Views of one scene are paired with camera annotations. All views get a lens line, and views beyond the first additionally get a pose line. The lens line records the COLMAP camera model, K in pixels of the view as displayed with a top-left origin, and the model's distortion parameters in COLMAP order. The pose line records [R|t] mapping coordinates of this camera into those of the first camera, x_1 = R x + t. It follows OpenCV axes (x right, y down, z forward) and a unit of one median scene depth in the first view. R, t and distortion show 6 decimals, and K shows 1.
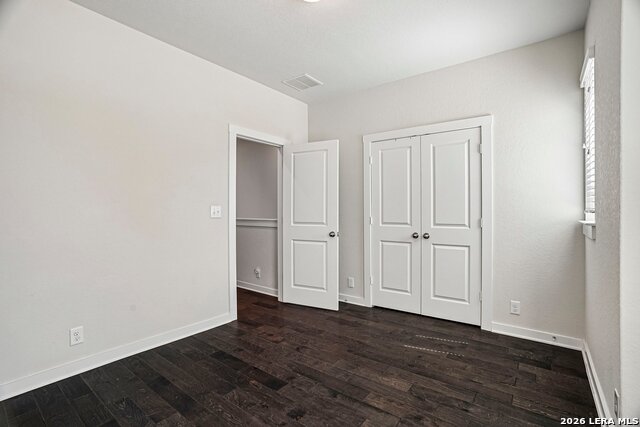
lens RADIAL K [[295.0, 0, 320.1], [0, 295.0, 213.7], [0, 0, 1]] dist [-0.057426, 0.016340]
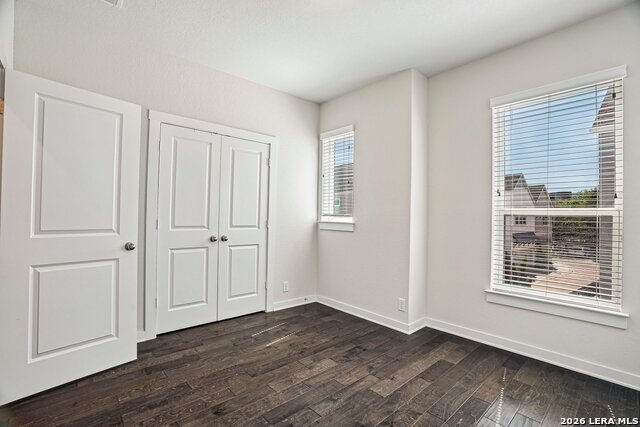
lens RADIAL K [[295.0, 0, 318.0], [0, 295.0, 214.4], [0, 0, 1]] dist [-0.057426, 0.016340]
pose [[0.191634, 0.010452, 0.981411, -0.620071], [-0.010340, 0.999909, -0.008630, 0.000367], [-0.981412, -0.008494, 0.191725, 0.573016]]
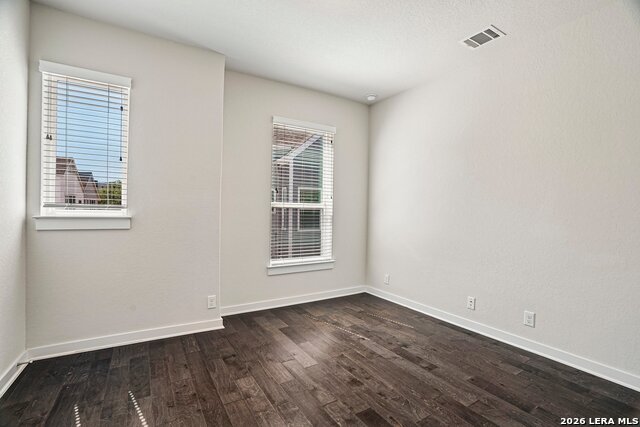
lens RADIAL K [[295.0, 0, 323.5], [0, 295.0, 216.4], [0, 0, 1]] dist [-0.057426, 0.016340]
pose [[-0.937068, -0.019694, 0.348590, -0.214876], [-0.012124, 0.999641, 0.023885, -0.006669], [-0.348936, 0.018156, -0.936971, 1.280280]]
